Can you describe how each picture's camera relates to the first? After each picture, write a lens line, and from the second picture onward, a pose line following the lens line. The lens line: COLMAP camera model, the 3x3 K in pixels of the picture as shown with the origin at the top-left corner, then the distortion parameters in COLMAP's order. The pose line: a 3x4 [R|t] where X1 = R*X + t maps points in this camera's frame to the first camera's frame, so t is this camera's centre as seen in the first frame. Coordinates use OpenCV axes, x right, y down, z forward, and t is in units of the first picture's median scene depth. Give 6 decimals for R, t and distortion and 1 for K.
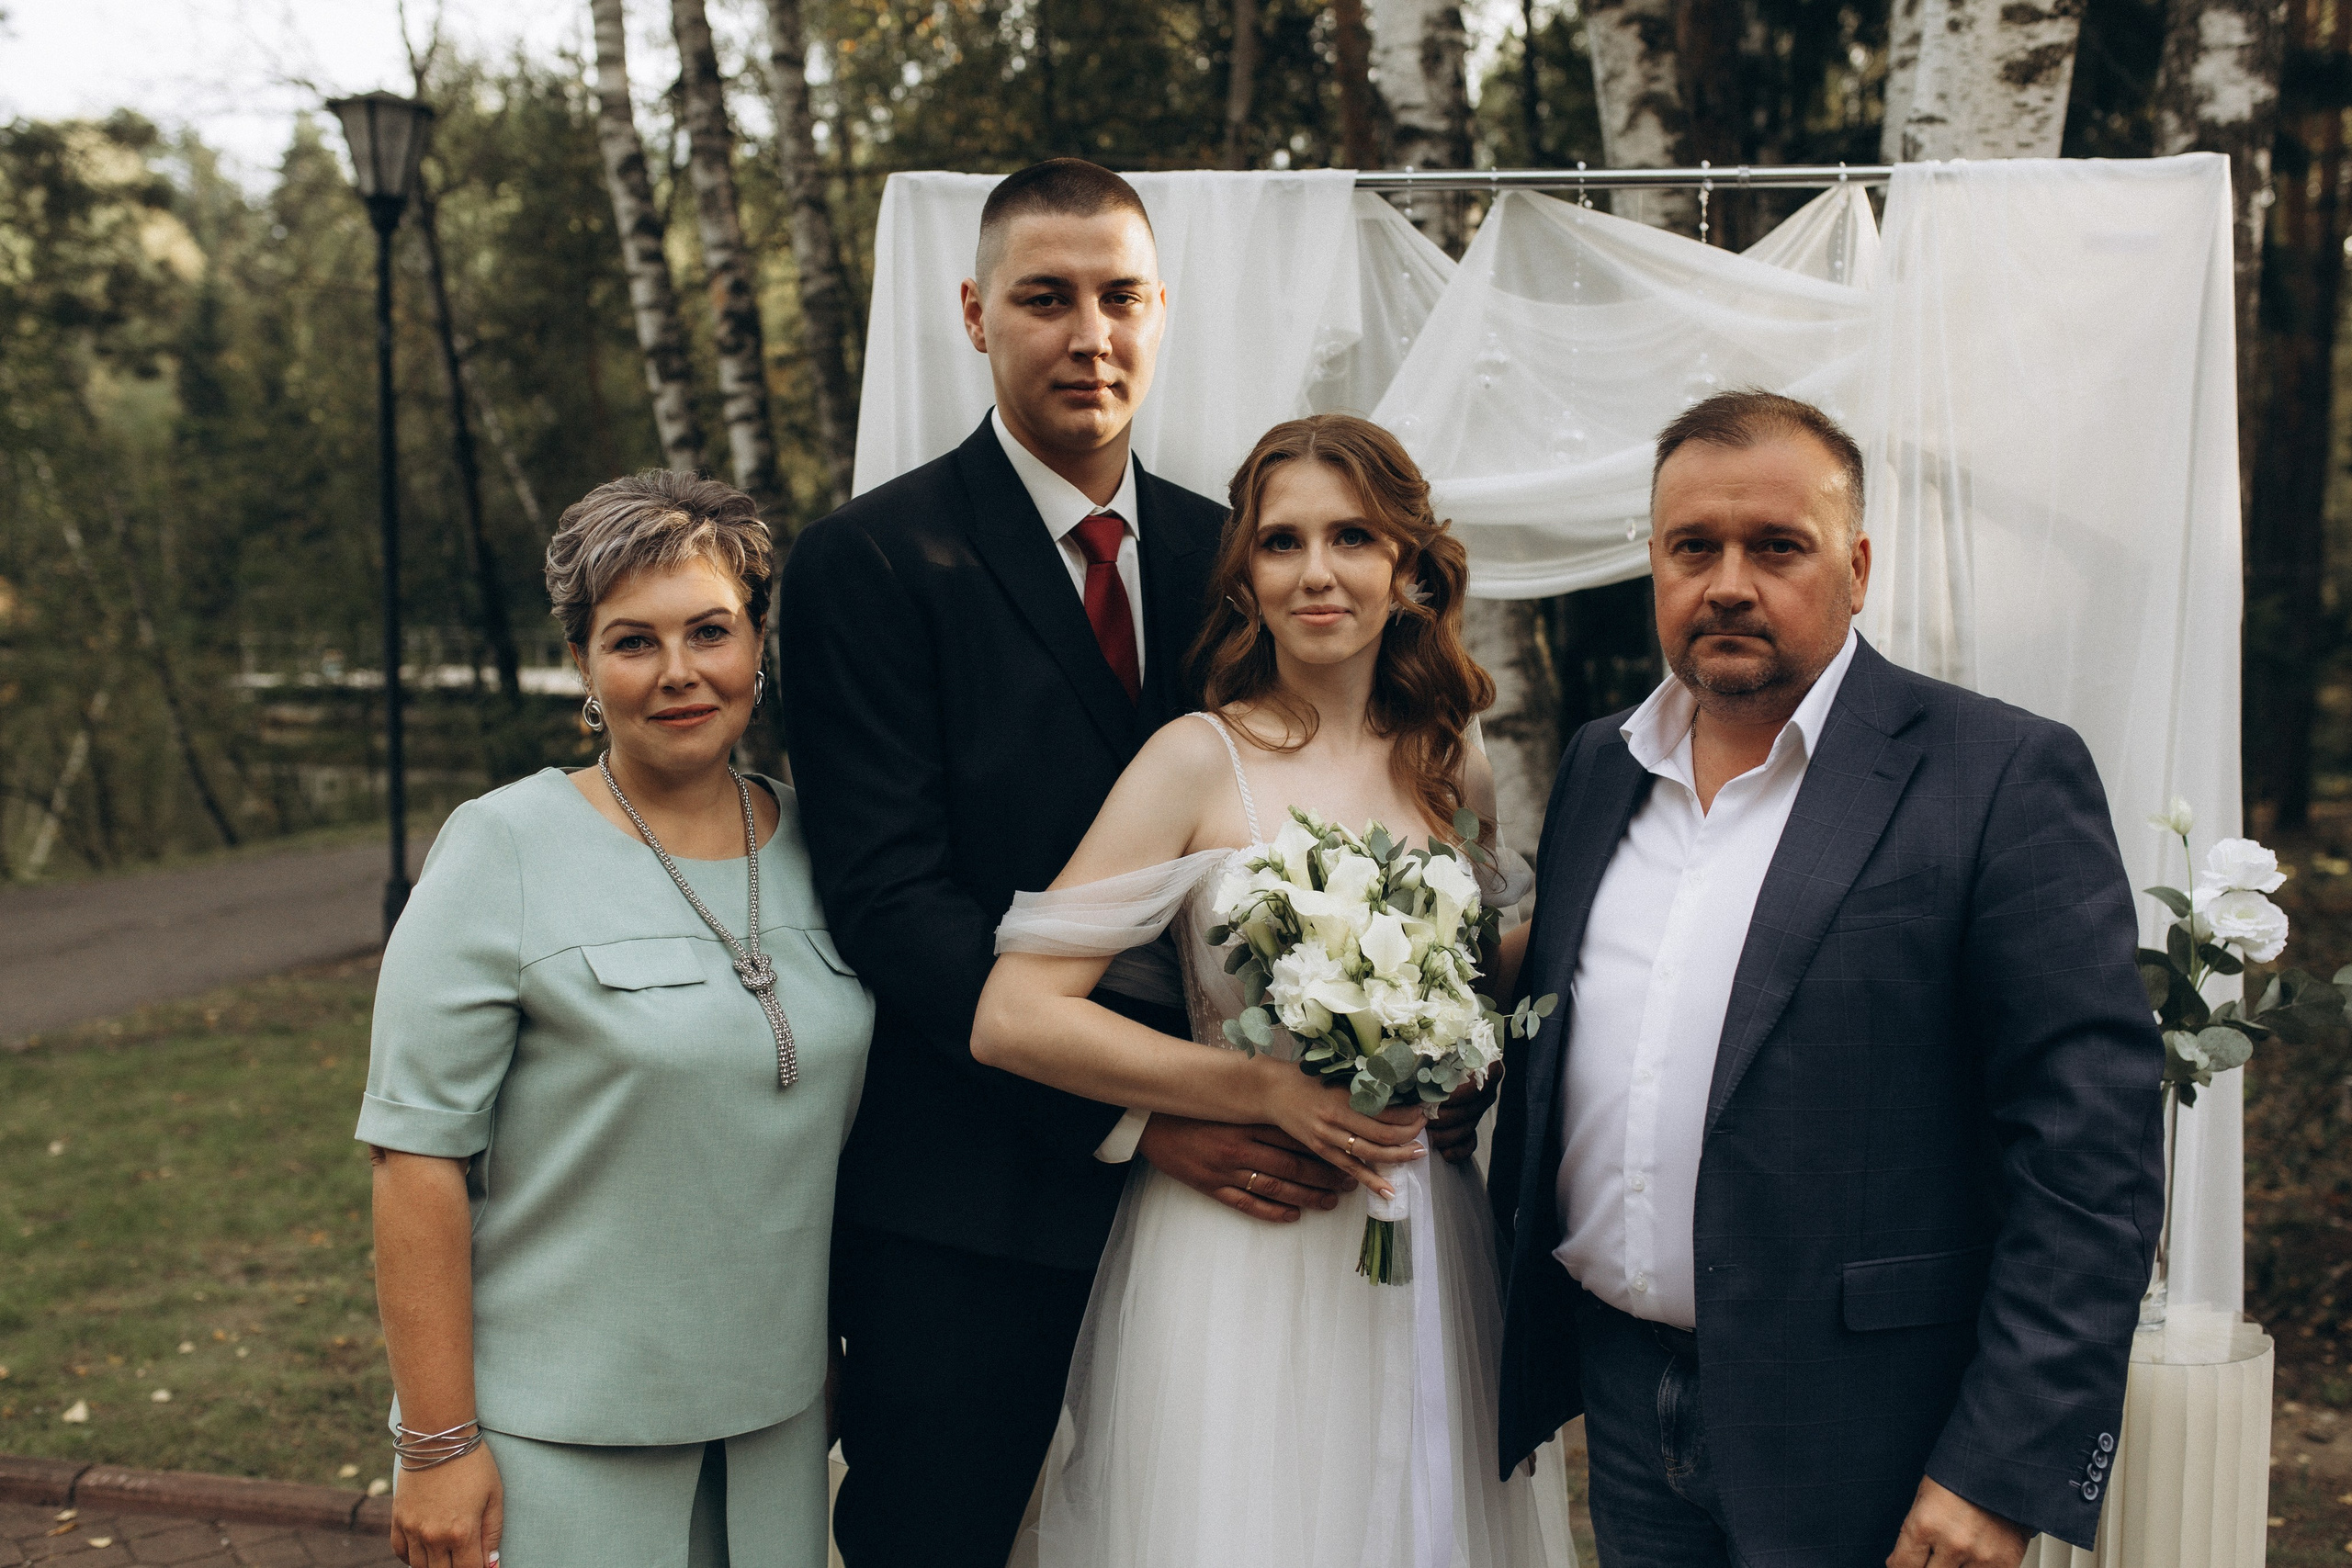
lens RADIAL K [[2253.0, 0, 1169.8], [0, 2253.0, 787.0], [0, 0, 1]] dist [0.002995, 0.000000]
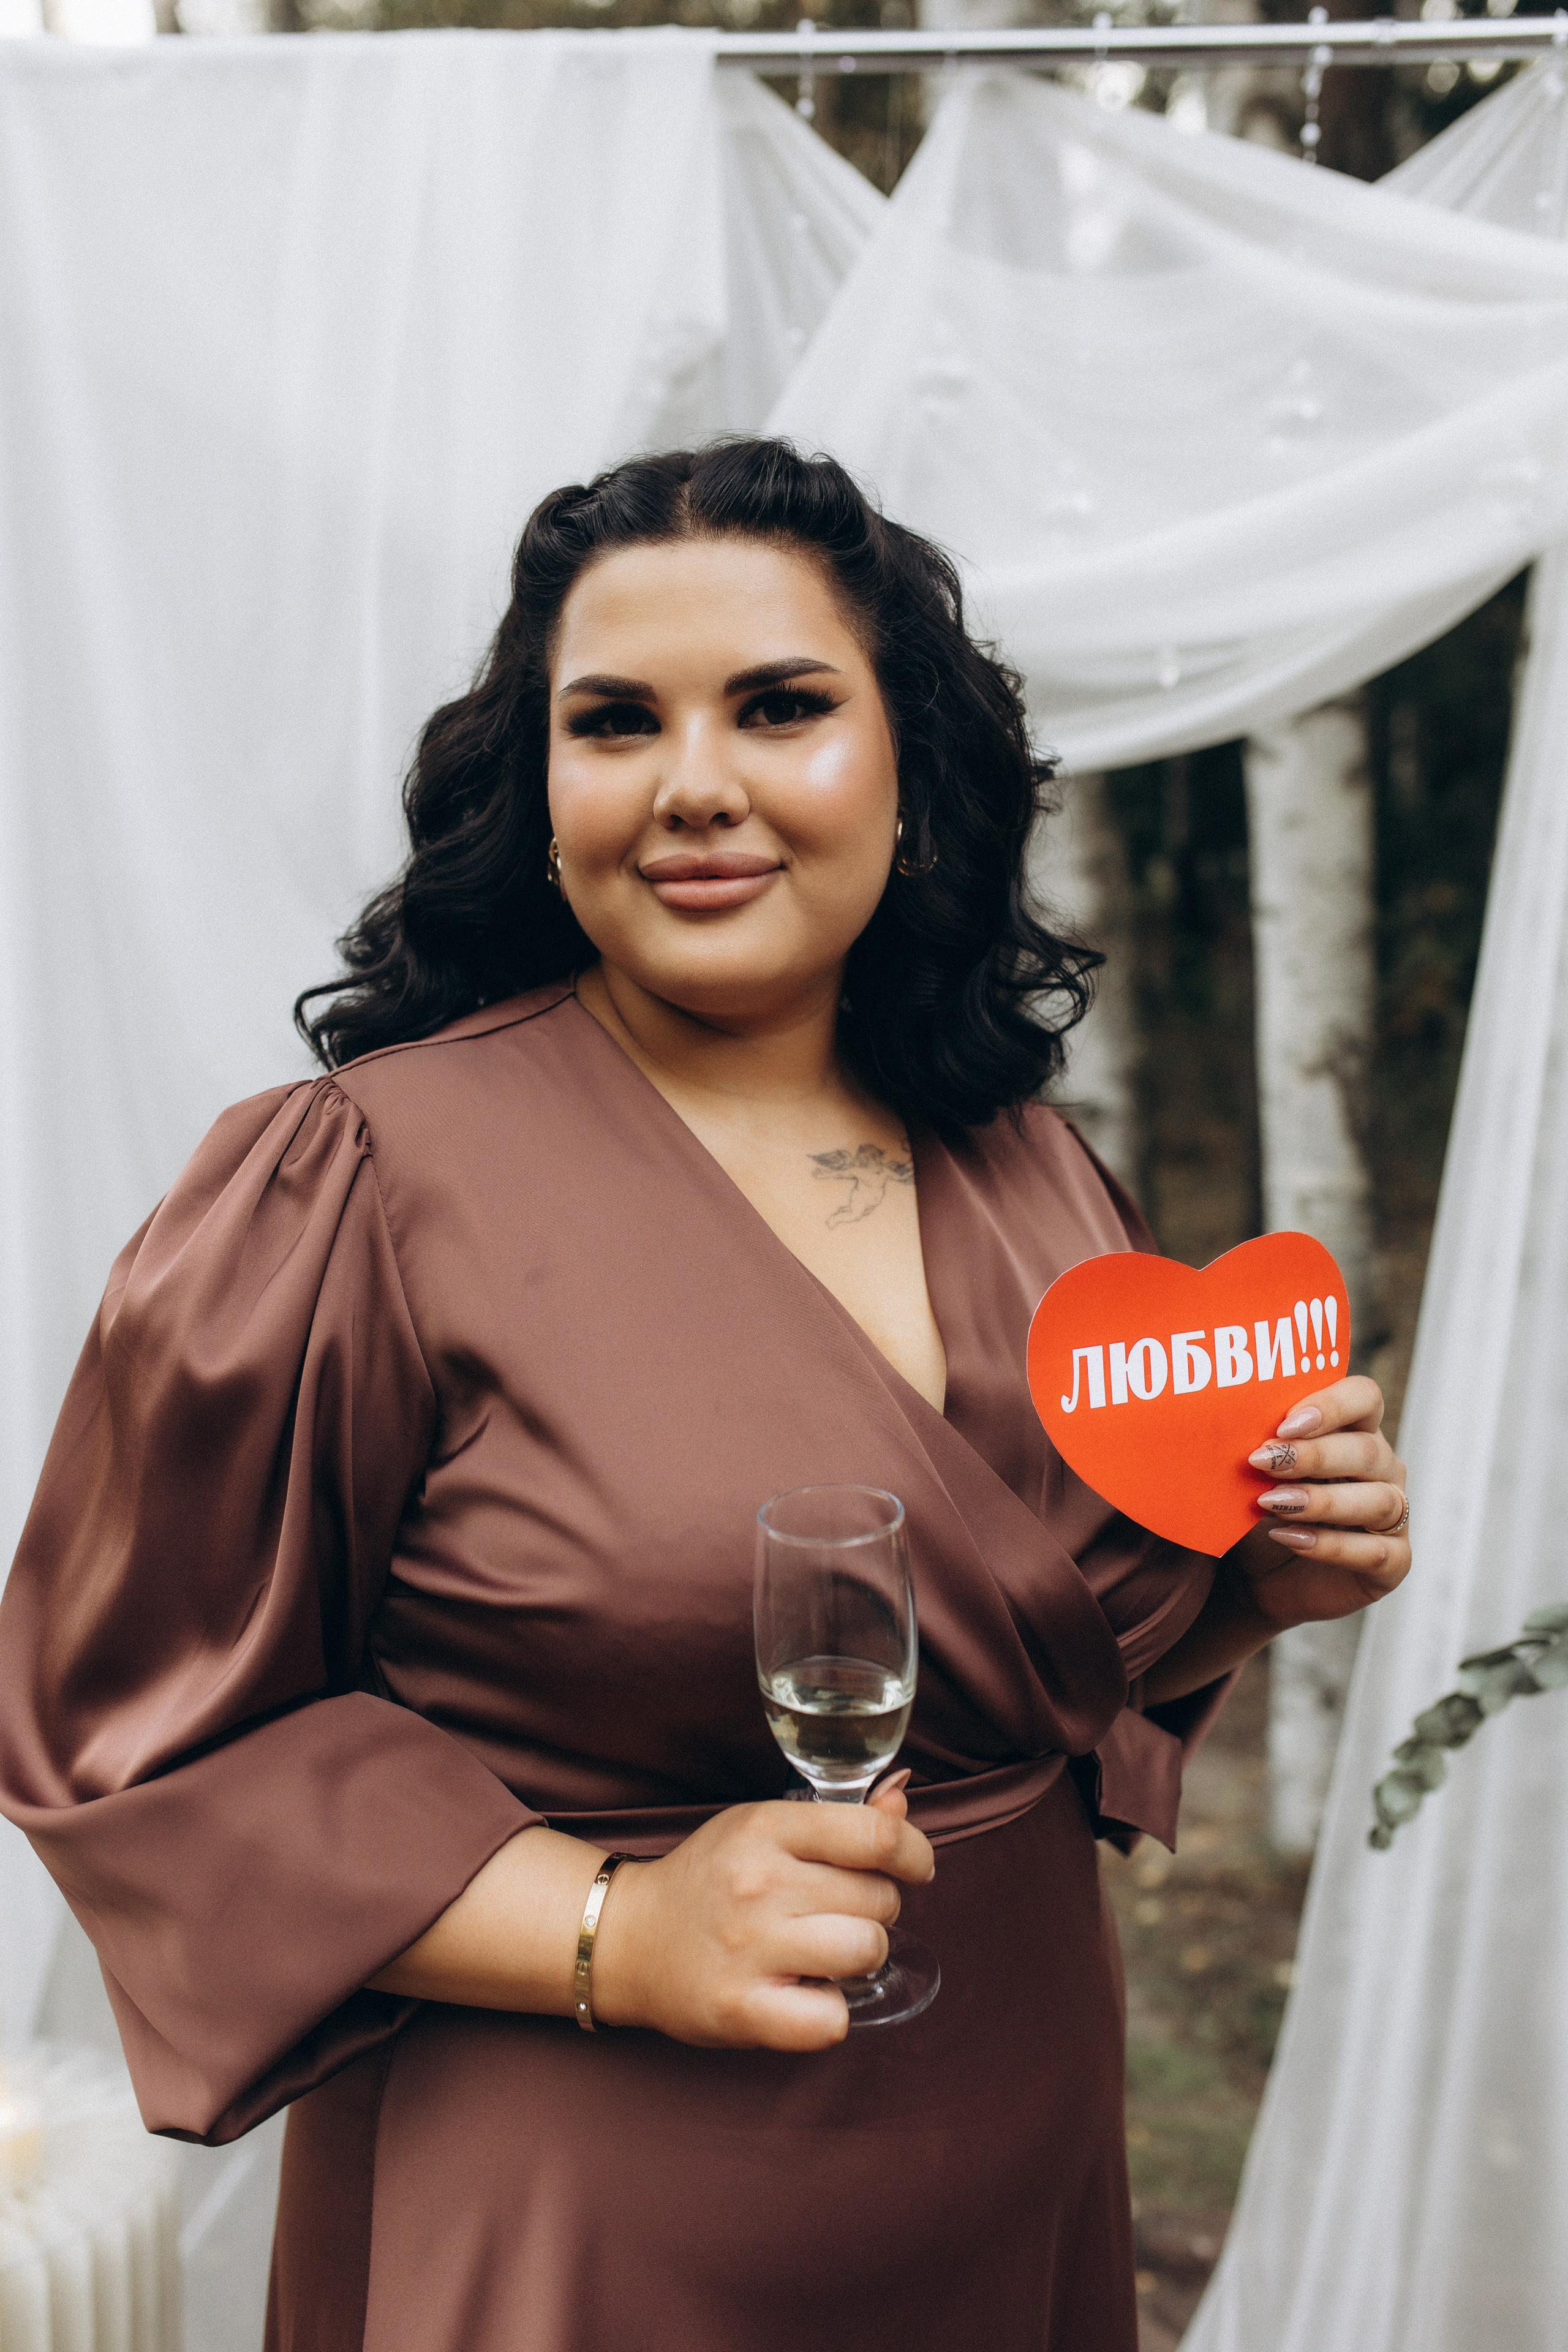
lens RADIAL K [[2253.2, 0, 768.7], [0, 2253.2, 1174.9], [0, 0, 1]] dist [0.002995, 0.000000]
pose [[0.999900, 0.013322, 0.004648, 0.057572], [-0.013740, 0.994263, 0.106074, -0.025307], [-0.003208, -0.106127, 0.994347, 0.231473]]
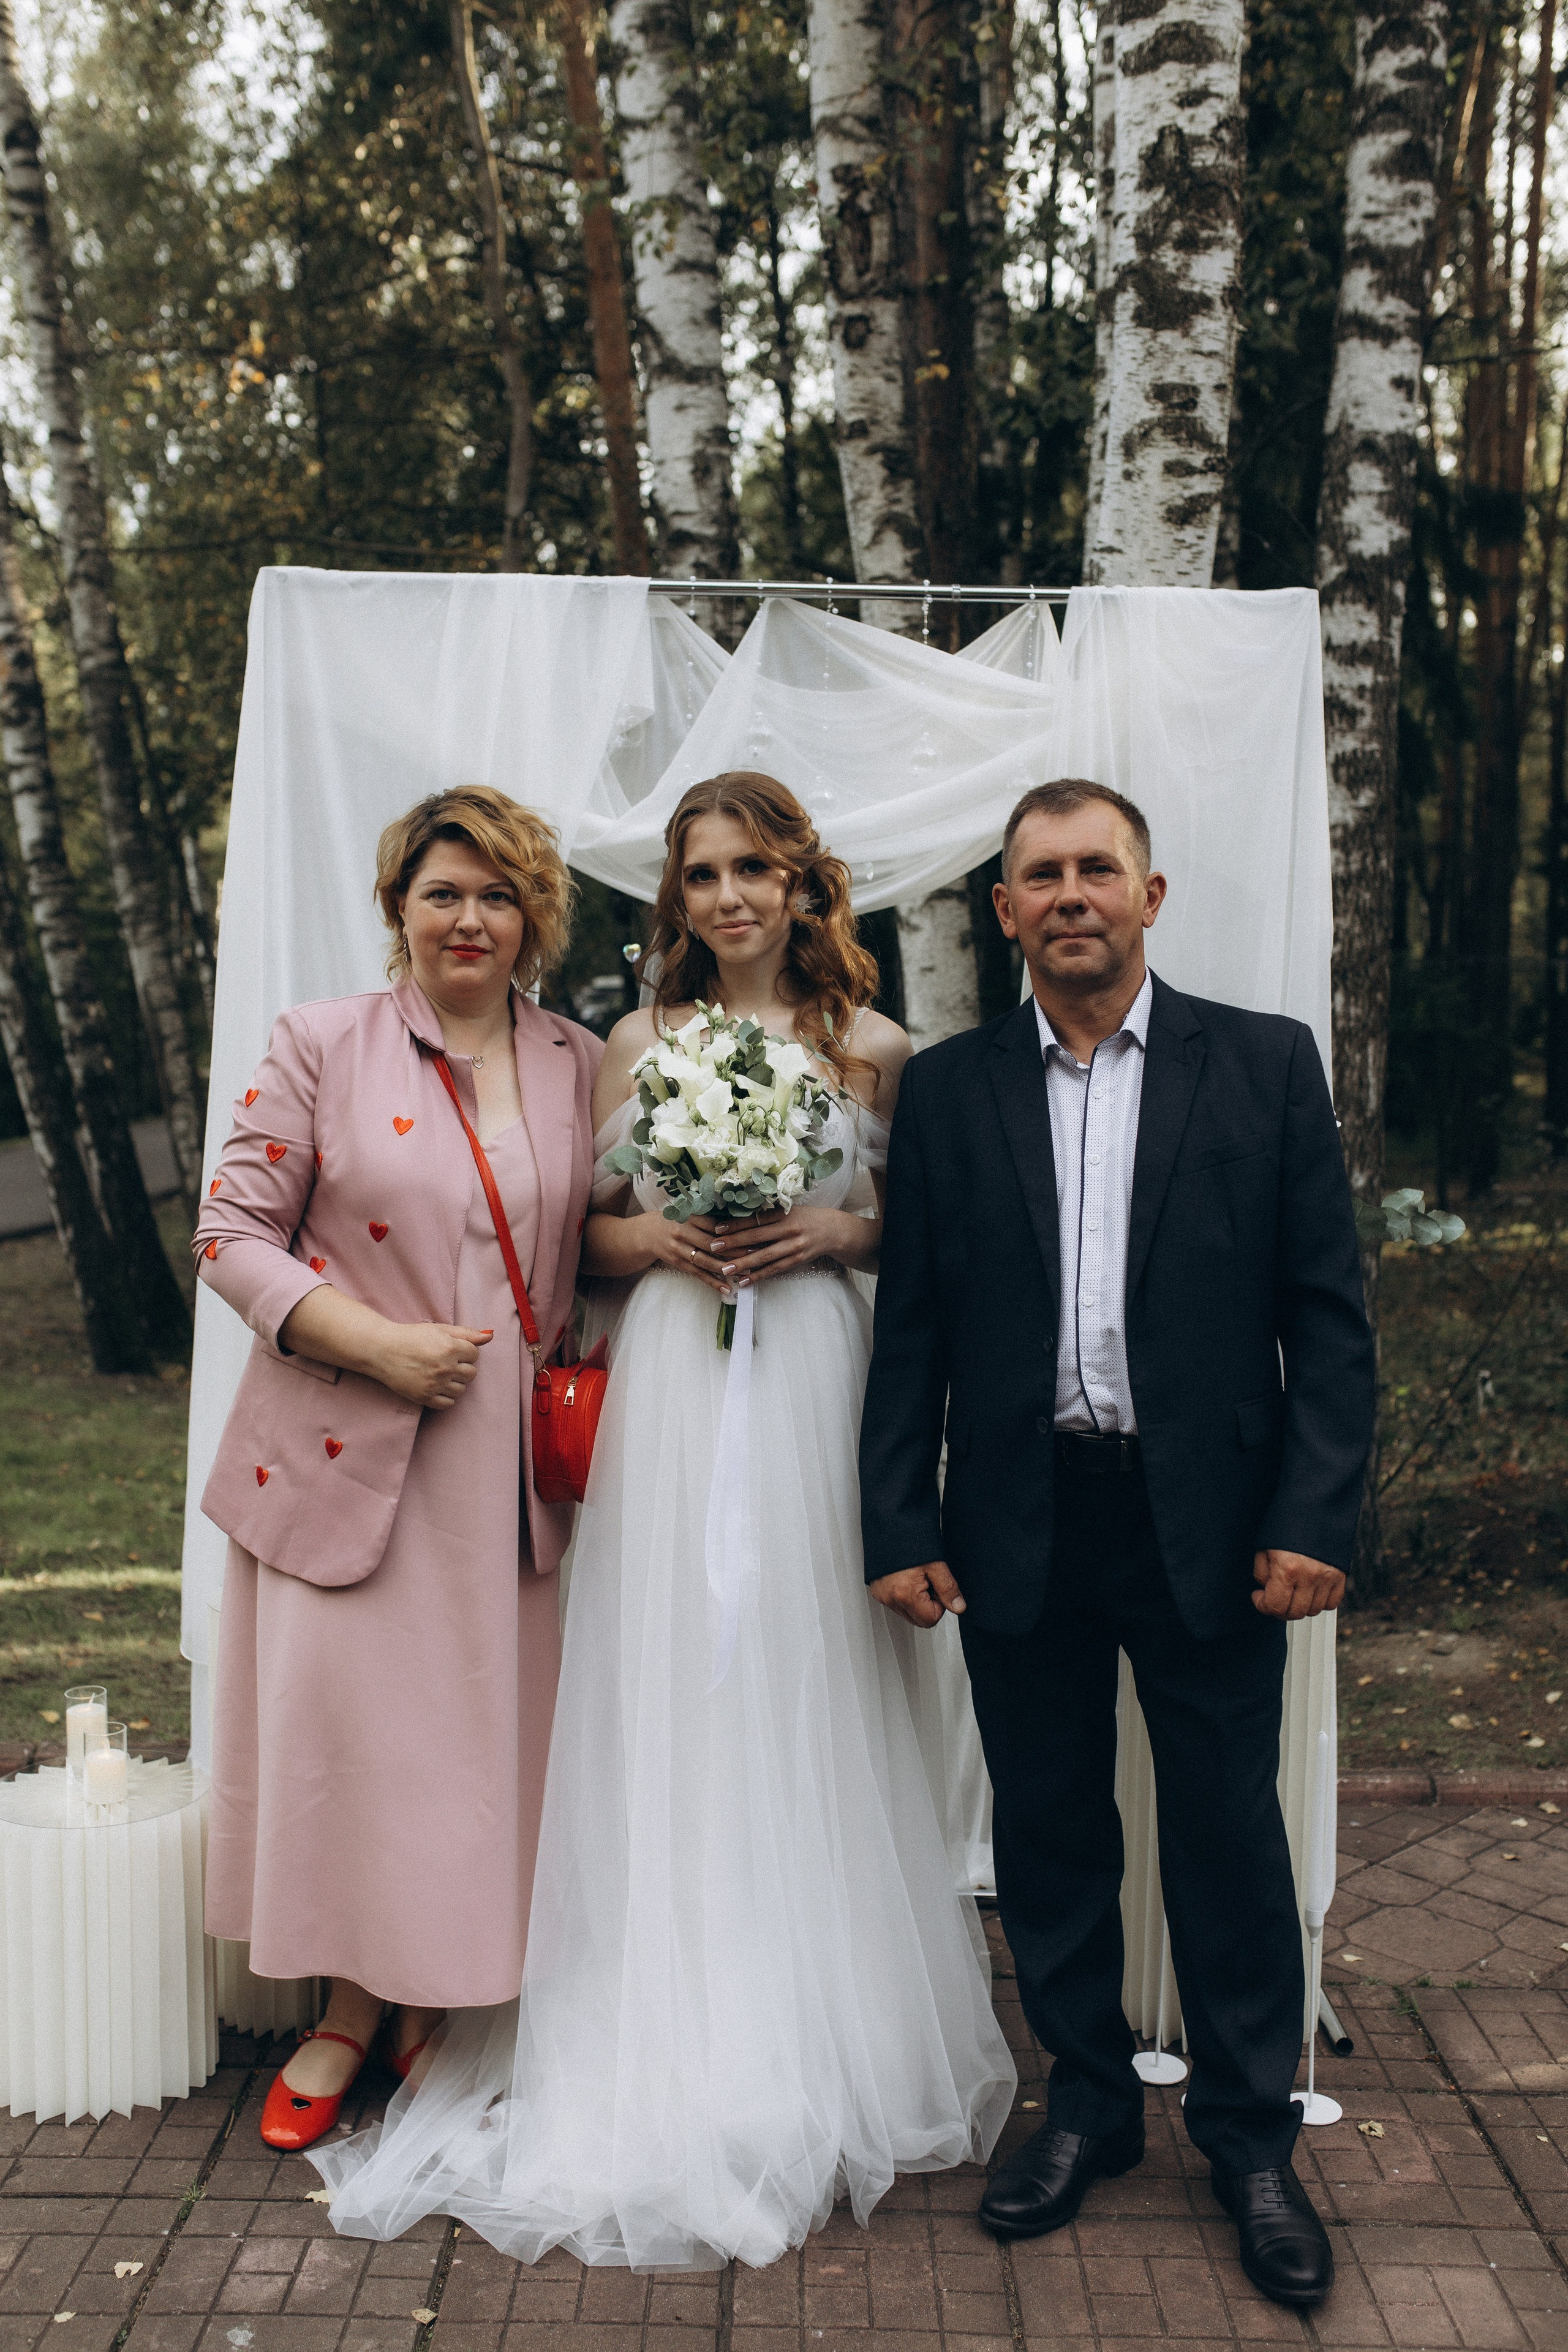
lens RADIAL K [[2253.2, 0, 780.1], [0, 2253.2, 1176.9], [0, 0, 1]] dist [0.002995, 0.000000]
pose [[0.988405, -0.005607, 0.151737, -0.021145], [0.005677, 0.999984, -0.000032, 0.032308], [-0.151735, 0.000893, 0.988421, -0.134846]]
